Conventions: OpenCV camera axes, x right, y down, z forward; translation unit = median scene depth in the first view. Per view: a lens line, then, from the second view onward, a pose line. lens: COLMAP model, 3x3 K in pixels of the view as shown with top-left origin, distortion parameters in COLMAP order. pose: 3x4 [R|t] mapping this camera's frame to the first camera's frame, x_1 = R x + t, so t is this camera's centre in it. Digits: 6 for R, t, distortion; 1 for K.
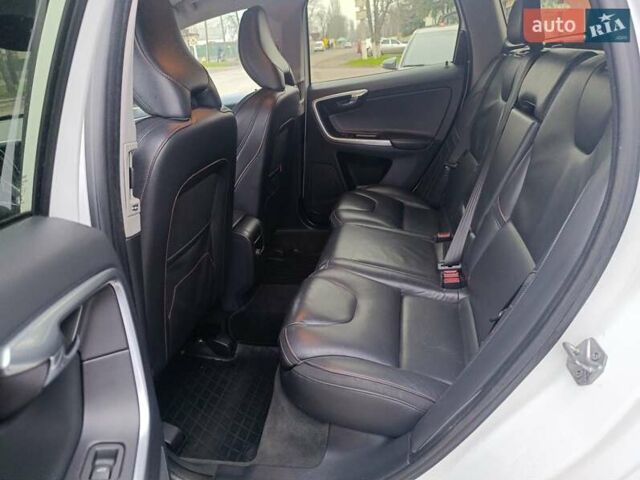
lens RADIAL K [[445.0, 0, 324.1], [0, 445.0, 239.9], [0, 0, 1]] dist [-0.001808, -0.017845]
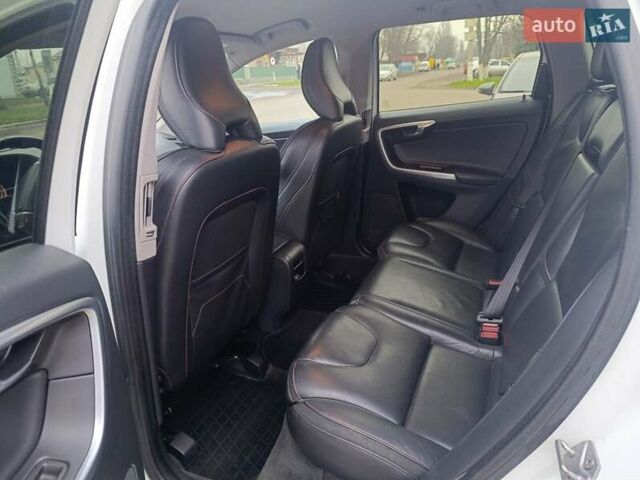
lens RADIAL K [[445.0, 0, 318.9], [0, 445.0, 241.8], [0, 0, 1]] dist [-0.001808, -0.017845]
pose [[0.973062, 0.098026, -0.208665, 0.111369], [-0.104672, 0.994285, -0.021024, -0.042098], [0.205412, 0.042299, 0.977761, 0.019699]]
